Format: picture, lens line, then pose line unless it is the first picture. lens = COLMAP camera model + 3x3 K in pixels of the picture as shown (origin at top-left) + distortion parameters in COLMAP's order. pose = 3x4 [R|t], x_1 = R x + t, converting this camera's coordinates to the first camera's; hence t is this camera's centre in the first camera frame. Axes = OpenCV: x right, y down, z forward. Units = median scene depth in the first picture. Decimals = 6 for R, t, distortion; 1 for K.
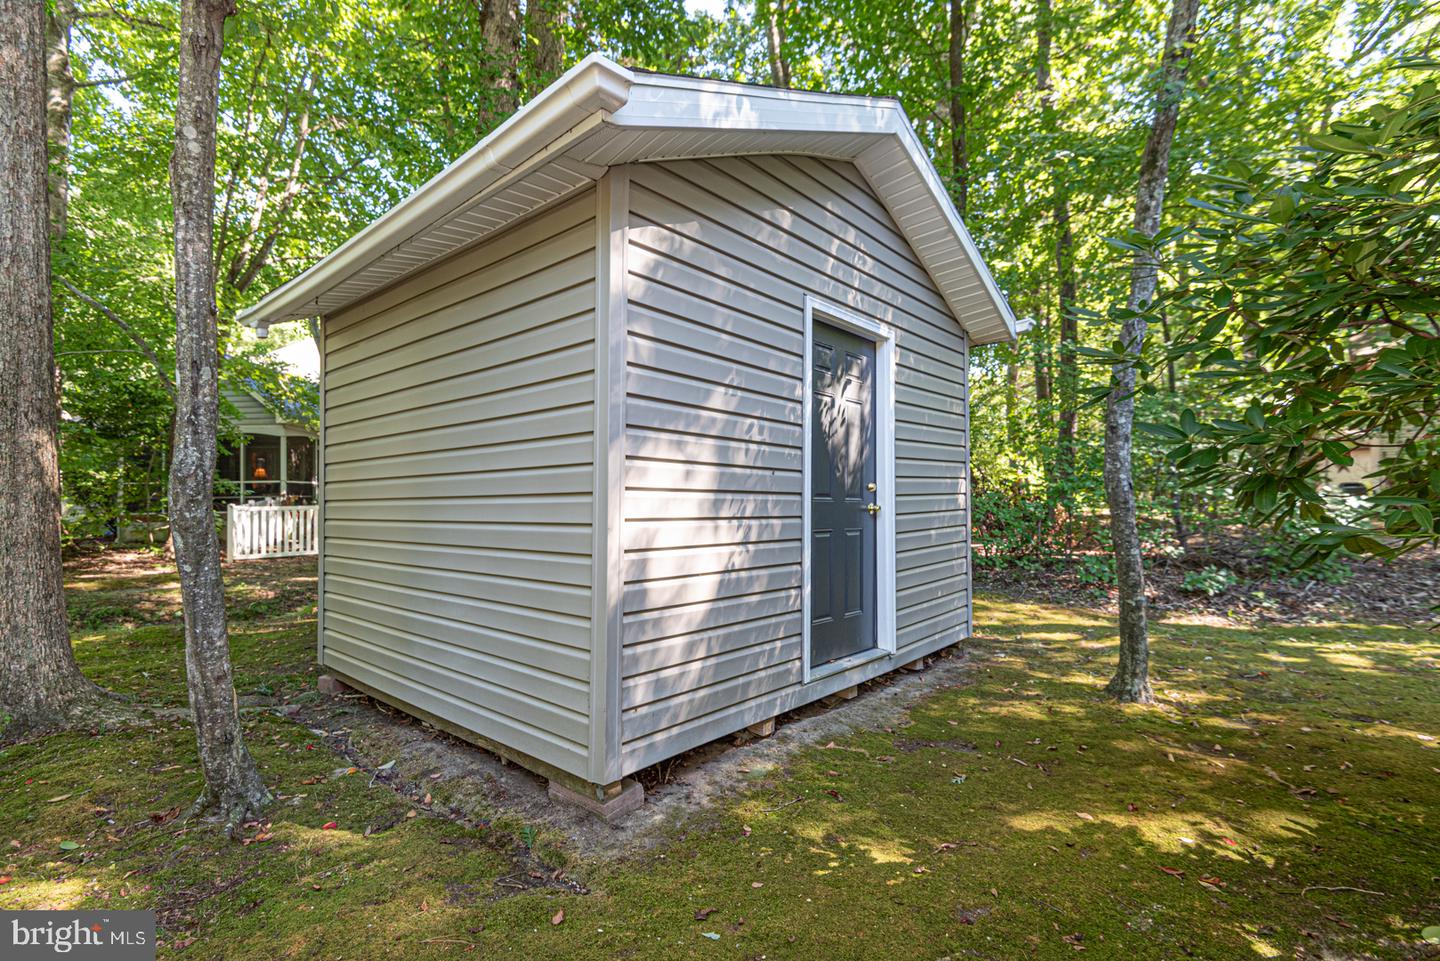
lens RADIAL K [[652.8, 0, 711.2], [0, 652.8, 492.7], [0, 0, 1]] dist [0.029160, -0.018182]
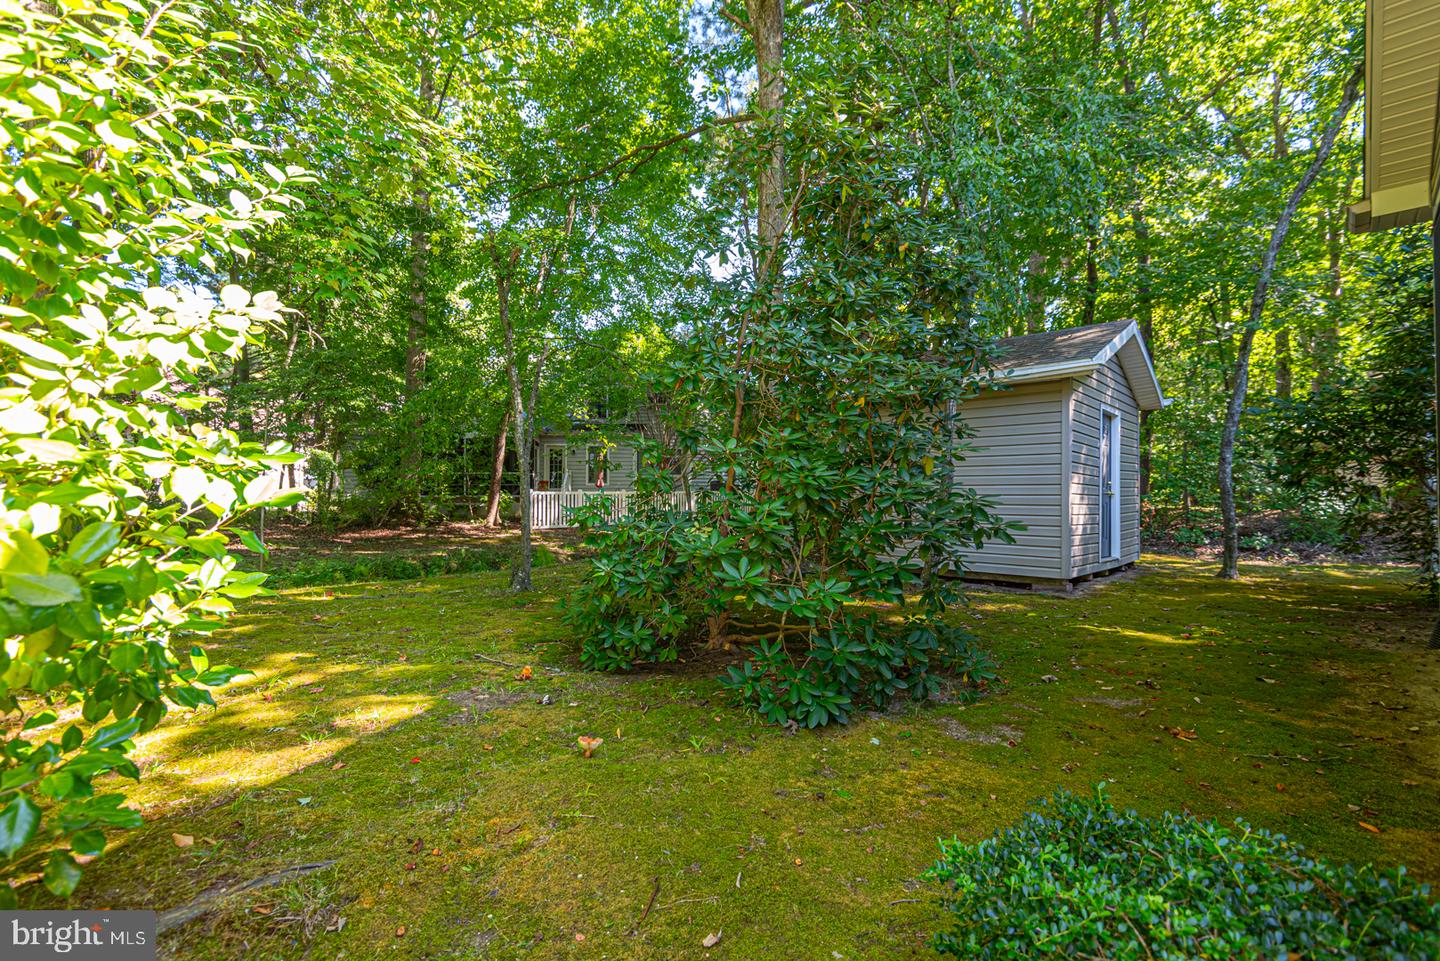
lens RADIAL K [[652.8, 0, 711.2], [0, 652.8, 492.7], [0, 0, 1]] dist [0.029160, -0.018182]
pose [[0.999630, 0.013667, -0.023518, -0.652408], [-0.013415, 0.999851, 0.010842, 0.010350], [0.023663, -0.010522, 0.999665, -0.778971]]
